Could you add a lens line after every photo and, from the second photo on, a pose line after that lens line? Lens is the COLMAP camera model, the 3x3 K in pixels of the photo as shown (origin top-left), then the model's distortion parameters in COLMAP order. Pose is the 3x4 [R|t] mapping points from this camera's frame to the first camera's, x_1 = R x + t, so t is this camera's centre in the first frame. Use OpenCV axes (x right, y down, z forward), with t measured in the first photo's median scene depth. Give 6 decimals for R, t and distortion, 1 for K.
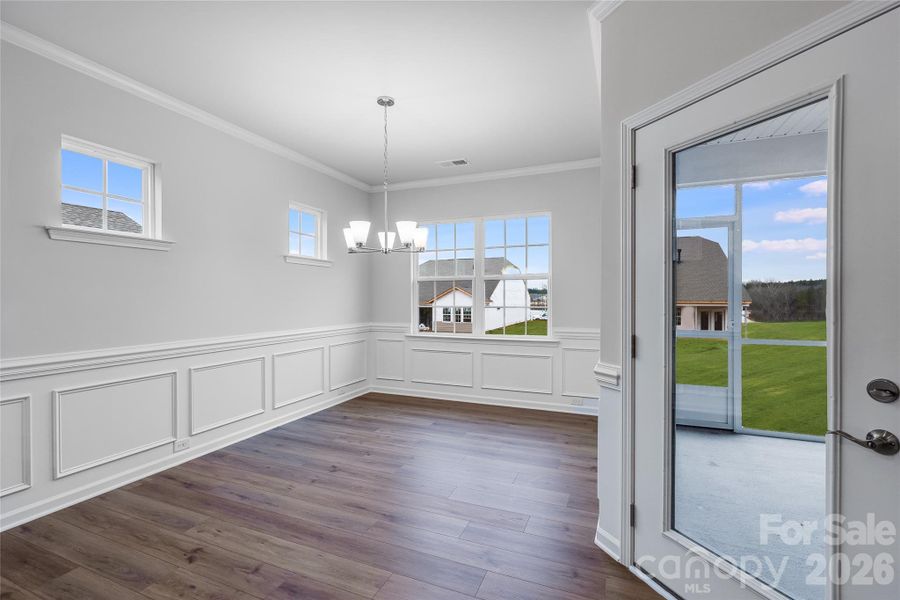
lens RADIAL K [[402.4, 0, 450.0], [0, 402.4, 300.0], [0, 0, 1]] dist [-0.000962, -0.000058]
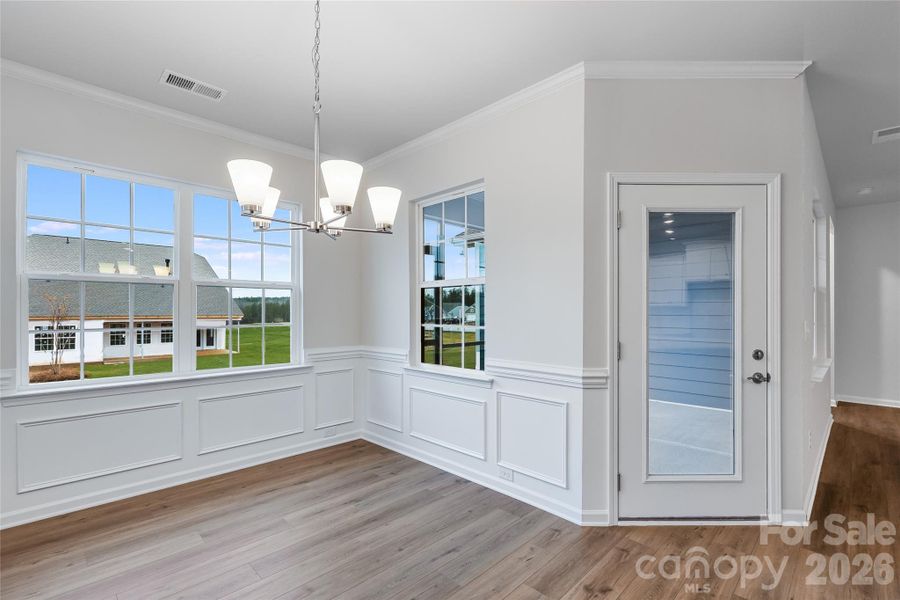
lens RADIAL K [[411.2, 0, 448.3], [0, 411.2, 313.2], [0, 0, 1]] dist [0.002936, 0.000032]
pose [[0.379632, -0.003015, 0.925133, -0.420556], [0.005802, 0.999983, 0.000878, -0.004275], [-0.925119, 0.005034, 0.379643, 0.434859]]
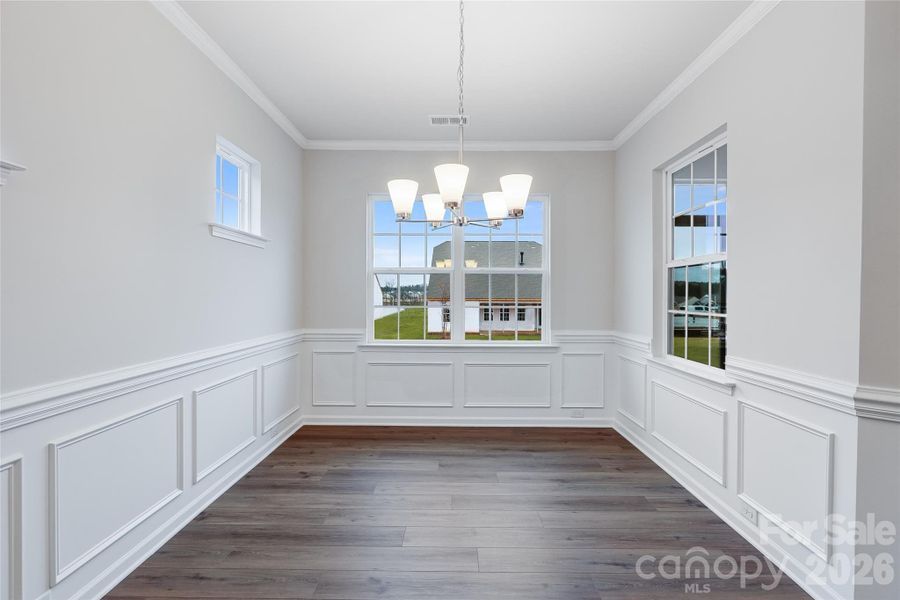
lens RADIAL K [[406.2, 0, 448.5], [0, 406.2, 300.2], [0, 0, 1]] dist [-0.000428, -0.000017]
pose [[0.926071, 0.000467, 0.377349, -0.292015], [-0.003104, 0.999975, 0.006380, -0.001773], [-0.377336, -0.007079, 0.926049, 0.287473]]
